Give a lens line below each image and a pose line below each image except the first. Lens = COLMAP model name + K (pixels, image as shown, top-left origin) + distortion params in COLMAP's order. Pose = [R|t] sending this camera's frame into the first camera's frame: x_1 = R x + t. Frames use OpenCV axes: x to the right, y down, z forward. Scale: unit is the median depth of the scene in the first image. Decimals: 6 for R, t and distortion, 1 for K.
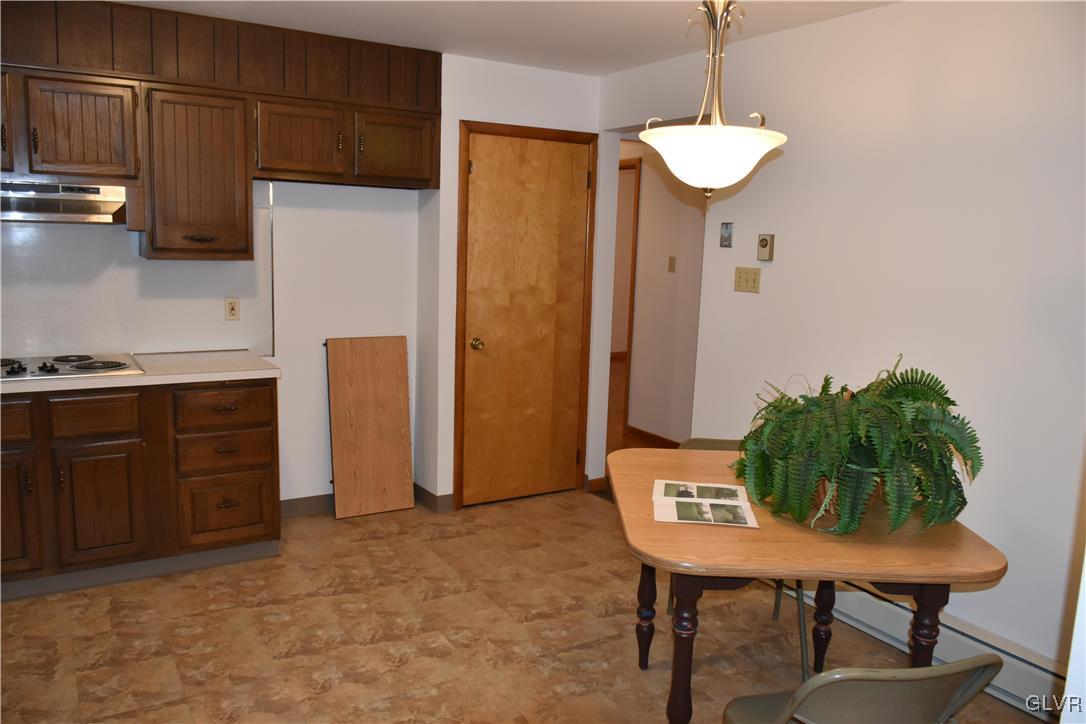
lens RADIAL K [[835.4, 0, 543.0], [0, 835.4, 362.0], [0, 0, 1]] dist [-0.011288, -0.006514]
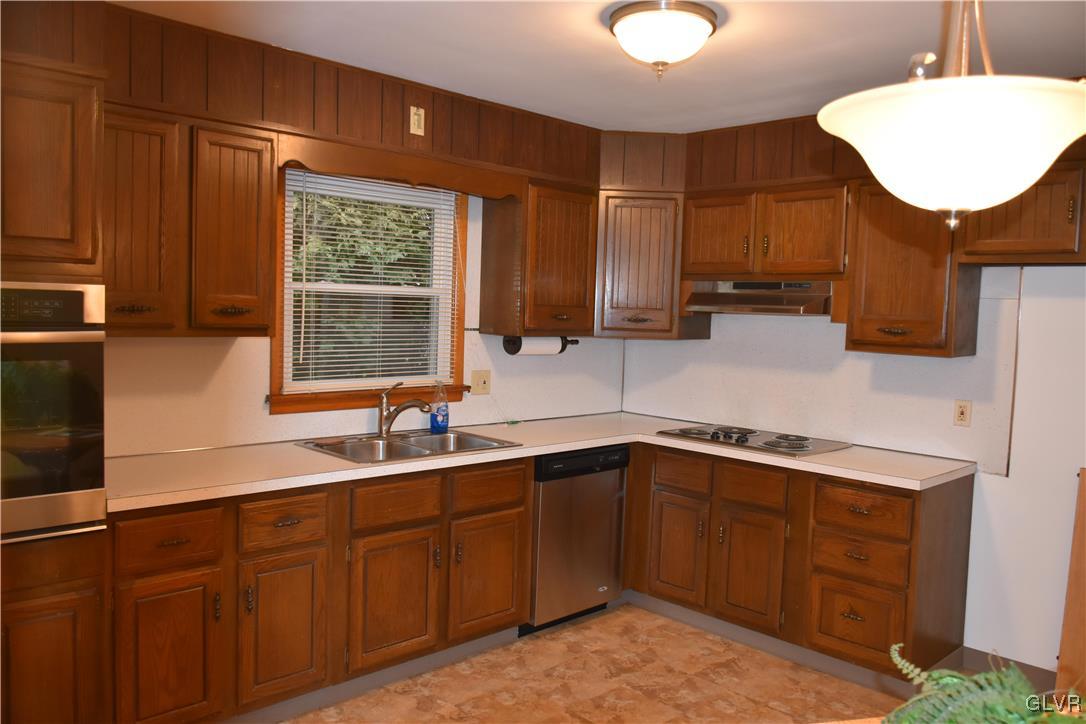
lens RADIAL K [[835.4, 0, 543.0], [0, 835.4, 362.0], [0, 0, 1]] dist [-0.011288, -0.006514]
pose [[0.224358, 0.038180, -0.973759, 0.473057], [-0.171186, 0.985238, -0.000812, -0.050323], [0.959353, 0.166876, 0.227582, 0.459434]]
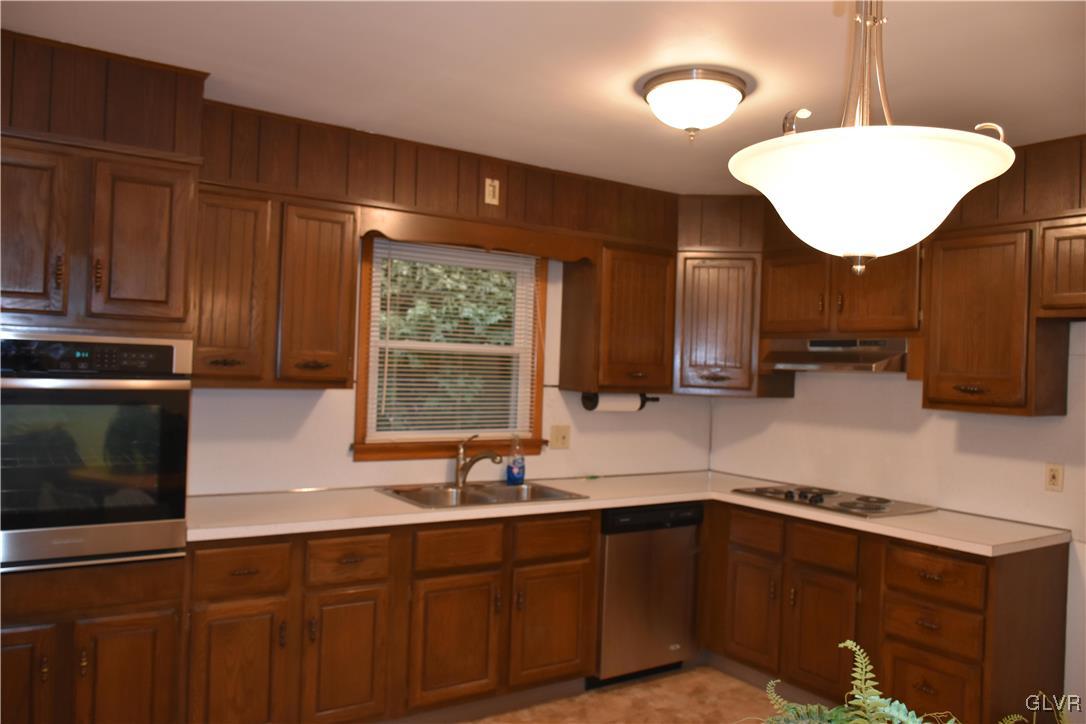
lens RADIAL K [[825.1, 0, 543.0], [0, 825.1, 362.0], [0, 0, 1]] dist [-0.013253, -0.003362]
pose [[0.049025, -0.036686, -0.998124, 0.518487], [-0.183460, 0.981992, -0.045105, -0.057505], [0.981804, 0.185327, 0.041412, 0.561113]]
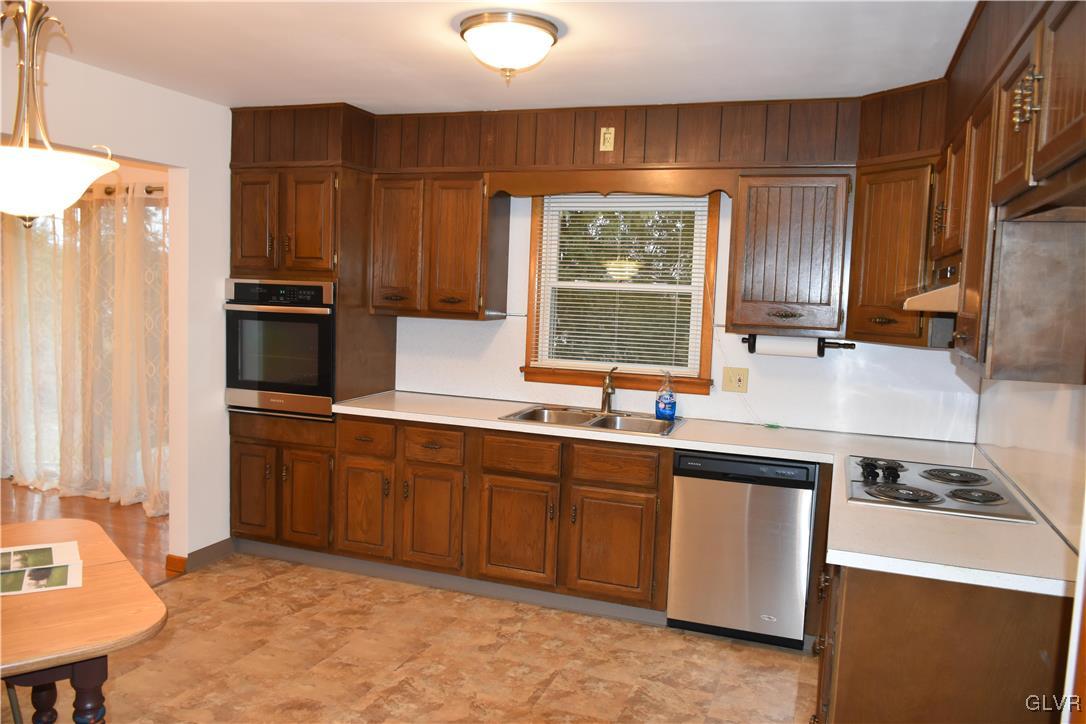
lens RADIAL K [[825.1, 0, 543.0], [0, 825.1, 362.0], [0, 0, 1]] dist [-0.013253, -0.003362]
pose [[-0.778747, -0.007426, -0.627294, 0.223813], [-0.155936, 0.970838, 0.182092, -0.212838], [0.607649, 0.239621, -0.757195, 1.426506]]
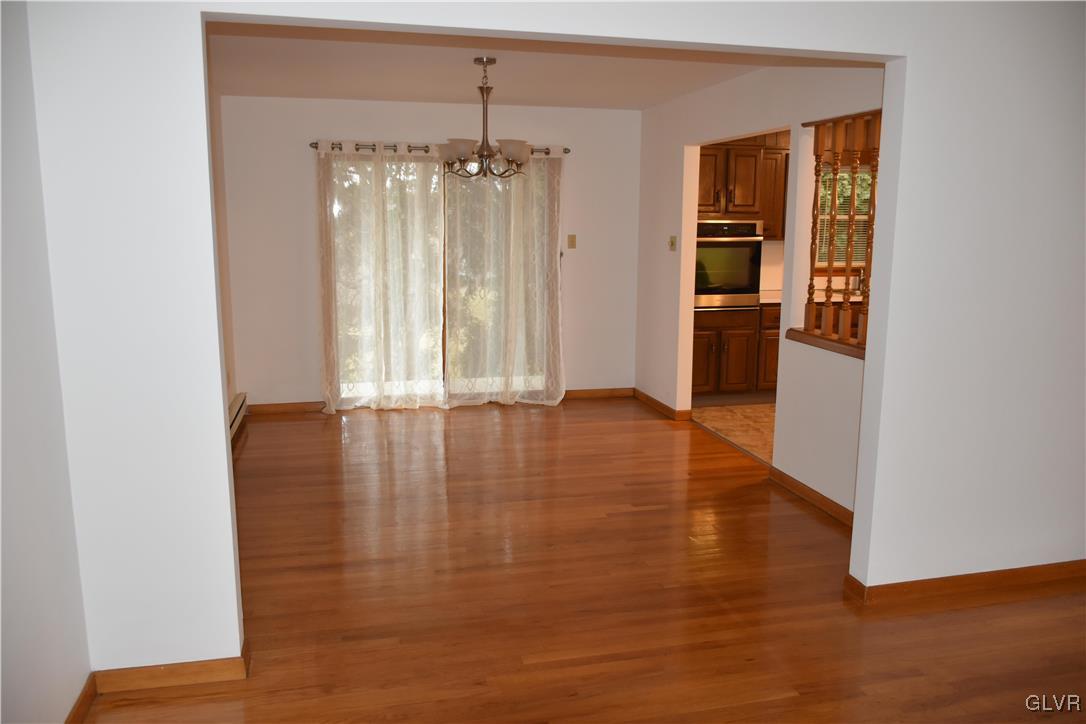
lens RADIAL K [[825.1, 0, 543.0], [0, 825.1, 362.0], [0, 0, 1]] dist [-0.013253, -0.003362]
pose [[-0.300048, 0.130024, -0.945021, 1.766901], [-0.157153, 0.970393, 0.183412, -0.002103], [0.940890, 0.203545, -0.270731, 0.357366]]
